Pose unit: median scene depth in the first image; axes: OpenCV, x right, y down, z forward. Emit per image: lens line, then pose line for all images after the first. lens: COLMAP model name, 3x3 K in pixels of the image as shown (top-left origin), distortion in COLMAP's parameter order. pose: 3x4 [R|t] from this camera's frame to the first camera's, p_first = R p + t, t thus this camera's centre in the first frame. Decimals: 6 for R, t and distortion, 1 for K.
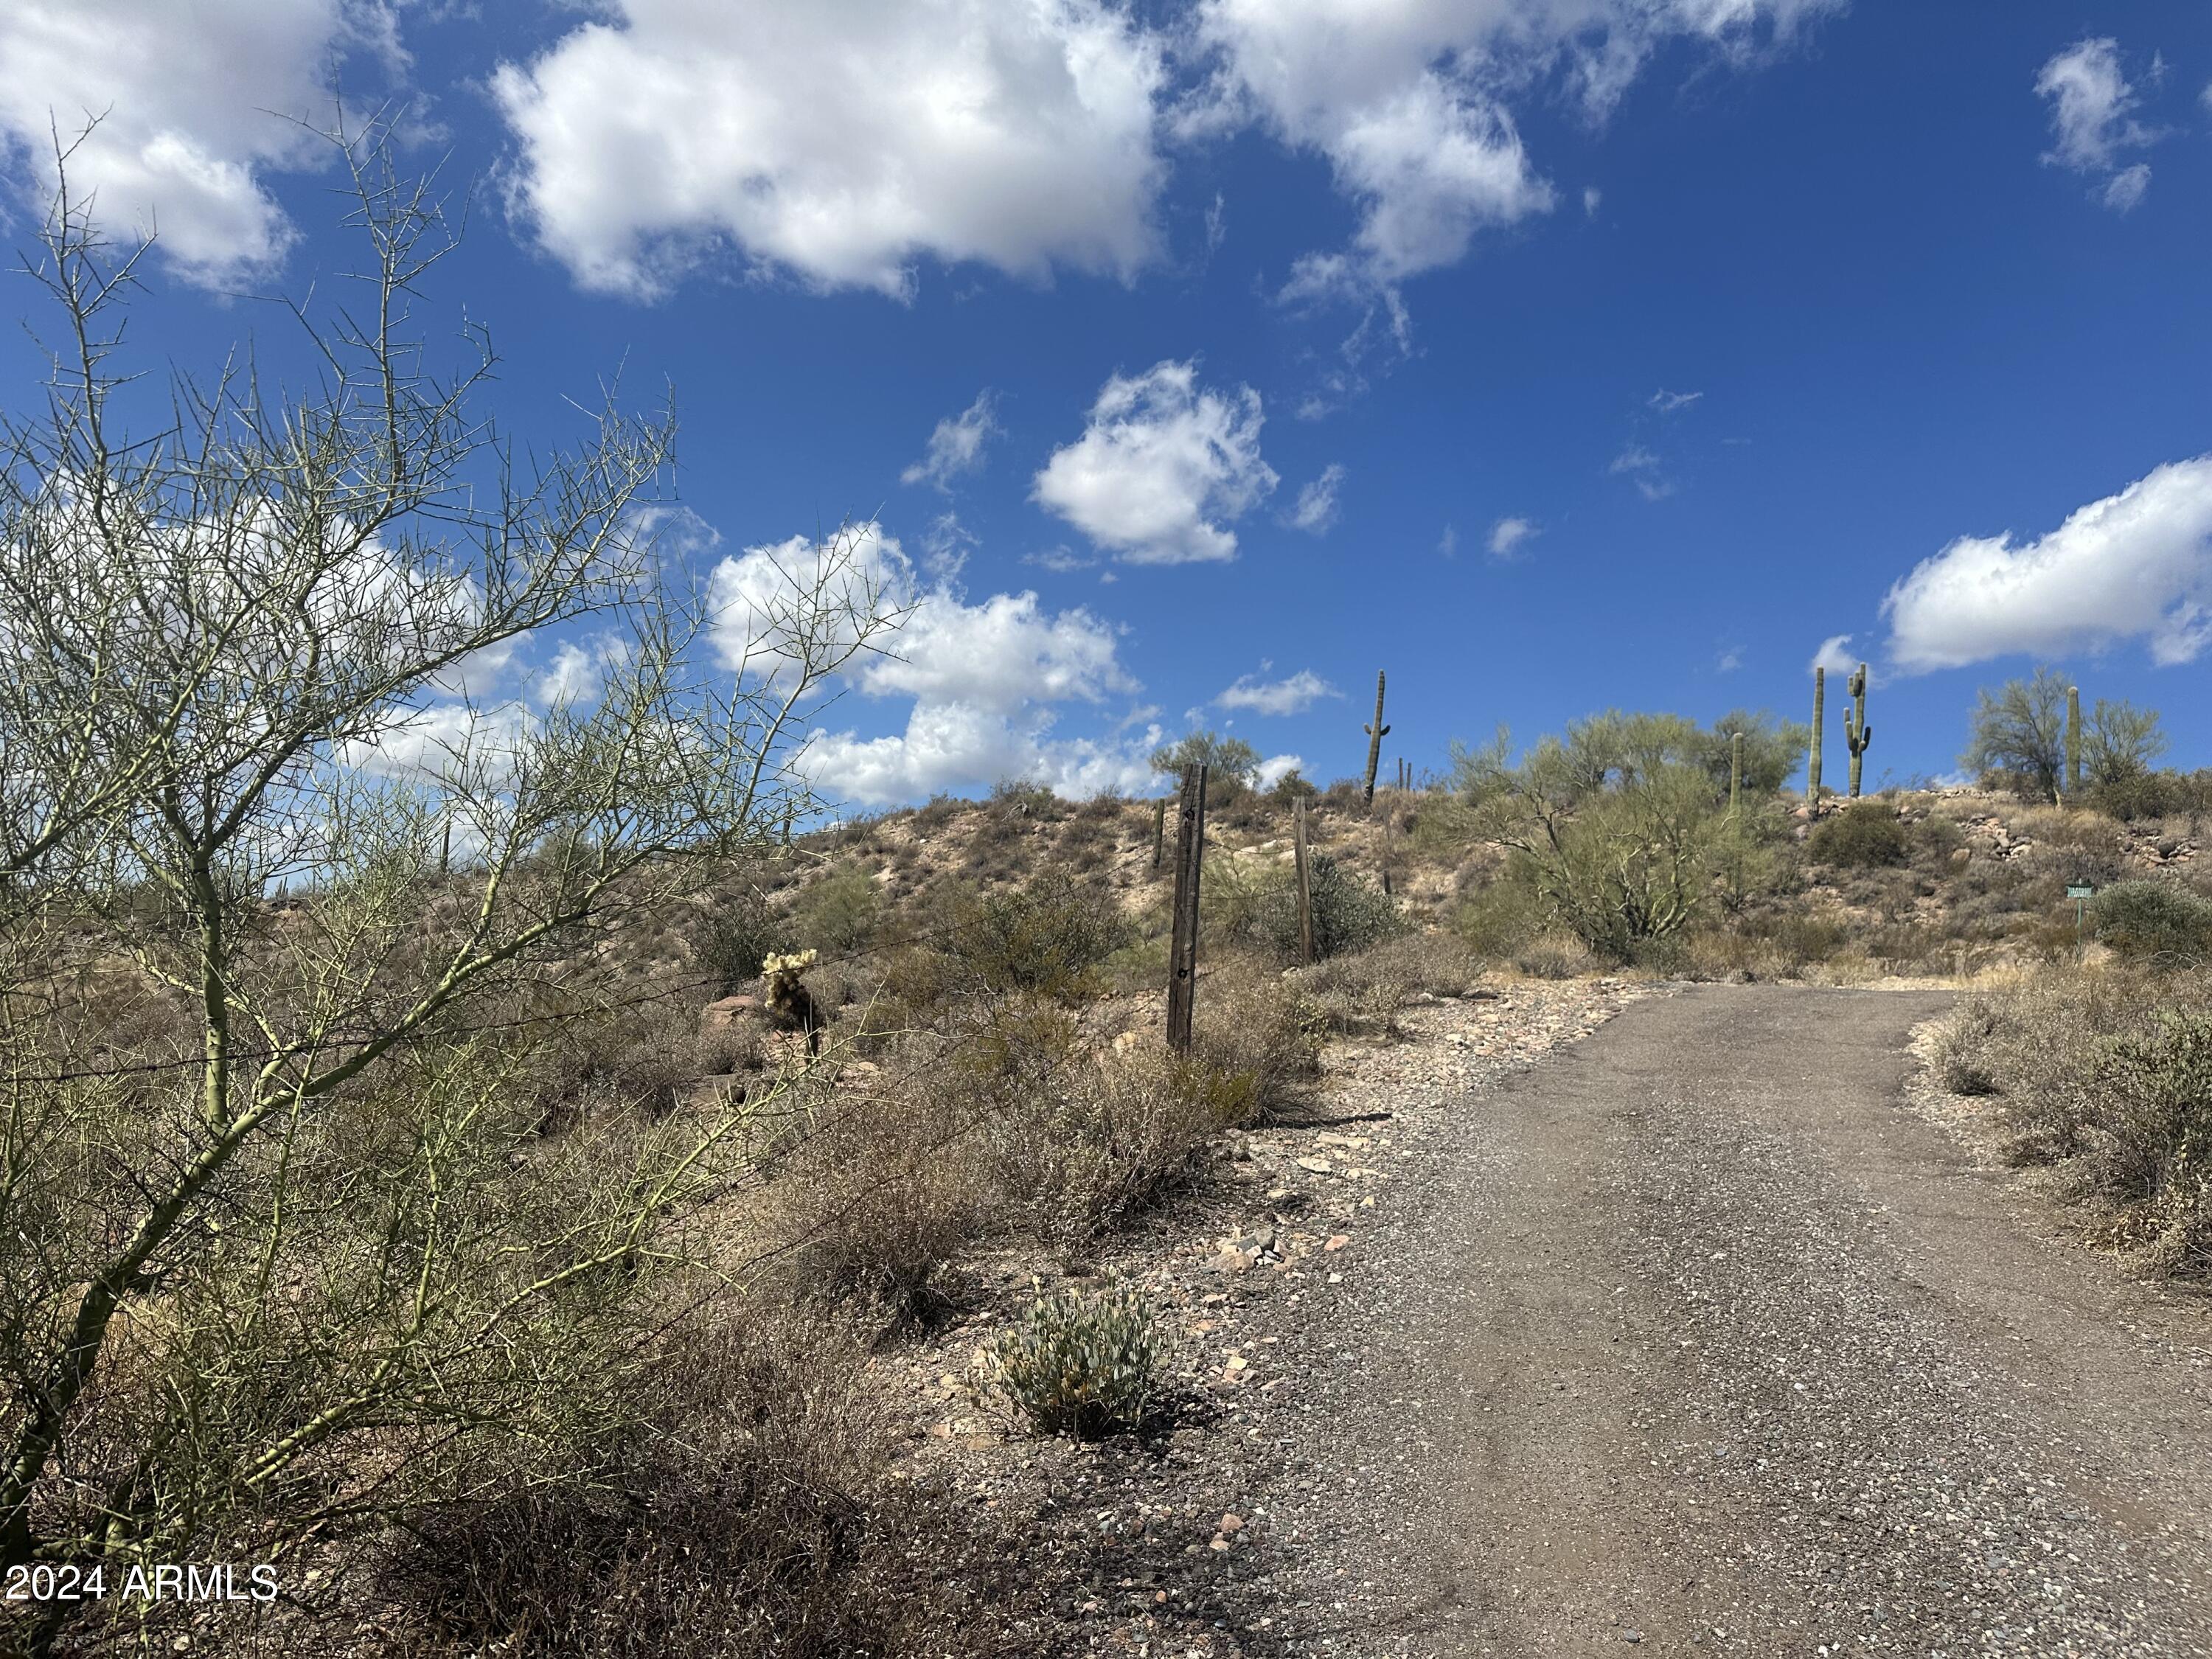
lens RADIAL K [[1468.7, 0, 1106.0], [0, 1468.7, 829.5], [0, 0, 1]] dist [-0.053615, 0.002385]
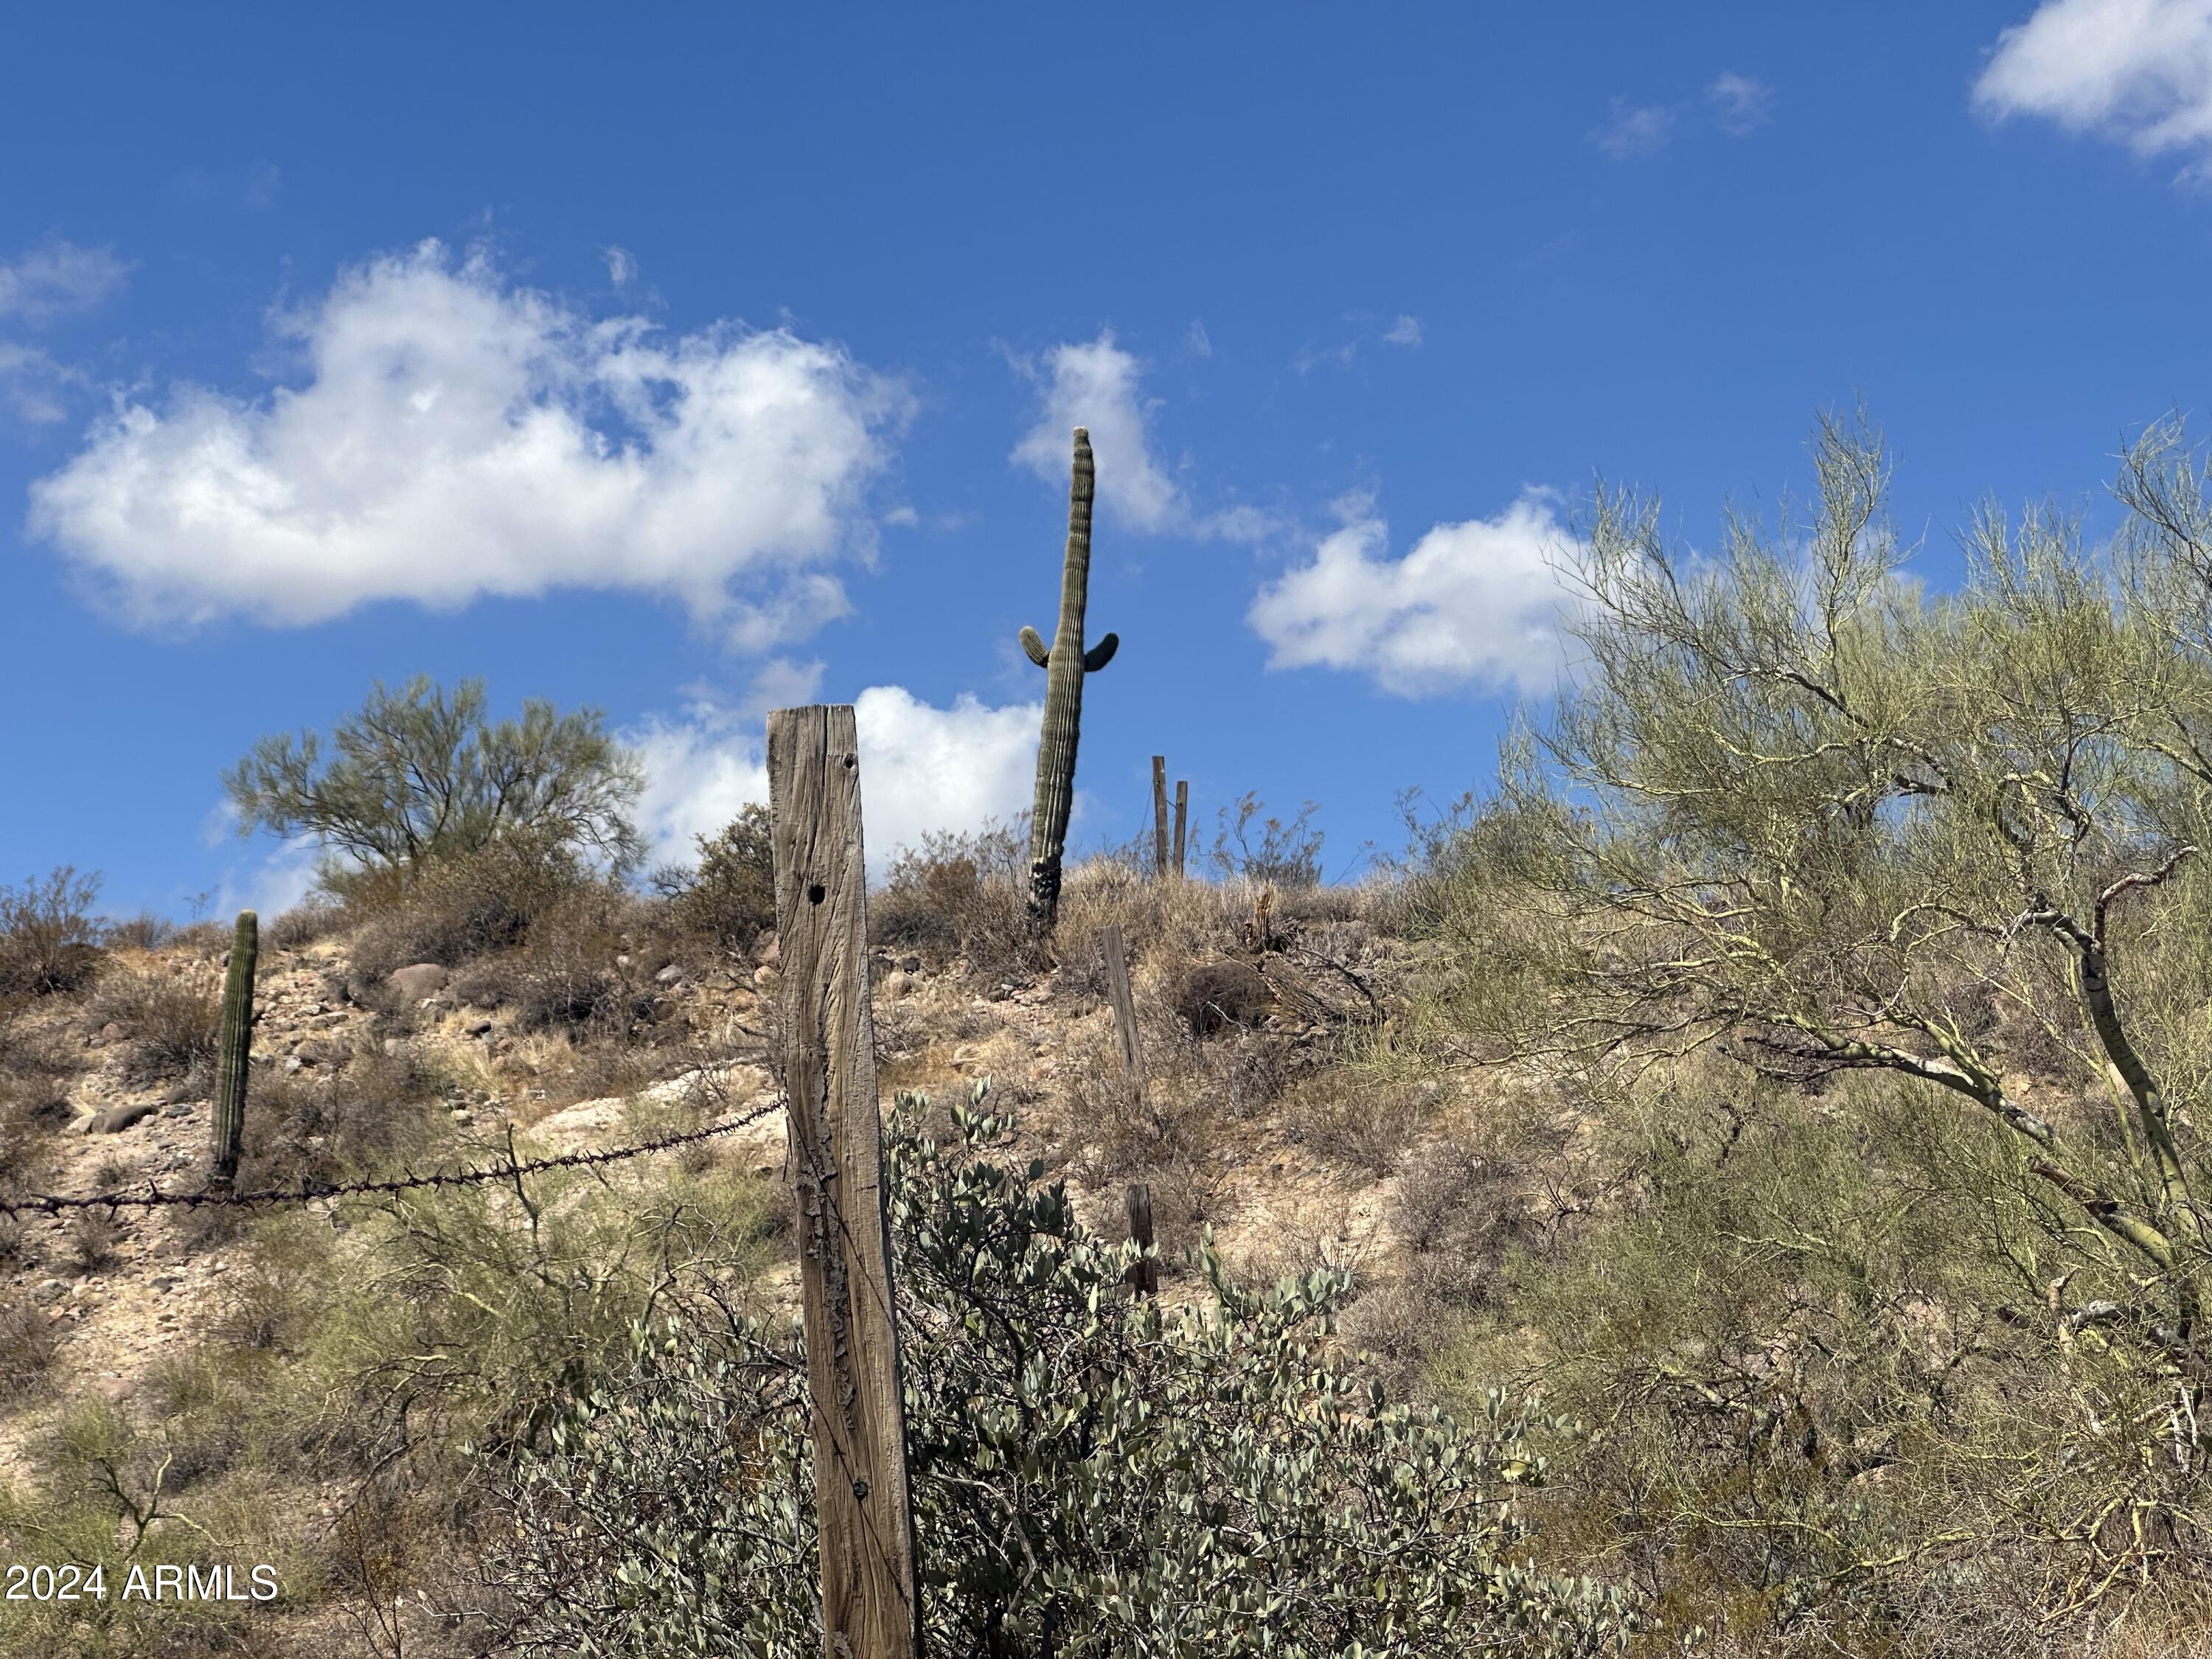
lens RADIAL K [[4855.9, 0, 907.6], [0, 4855.9, 830.0], [0, 0, 1]] dist [-0.010011, 8.161230]
pose [[0.987562, -0.008002, 0.157026, 0.016880], [0.014809, 0.998998, -0.042225, 0.001273], [-0.156531, 0.044025, 0.986691, 0.135481]]
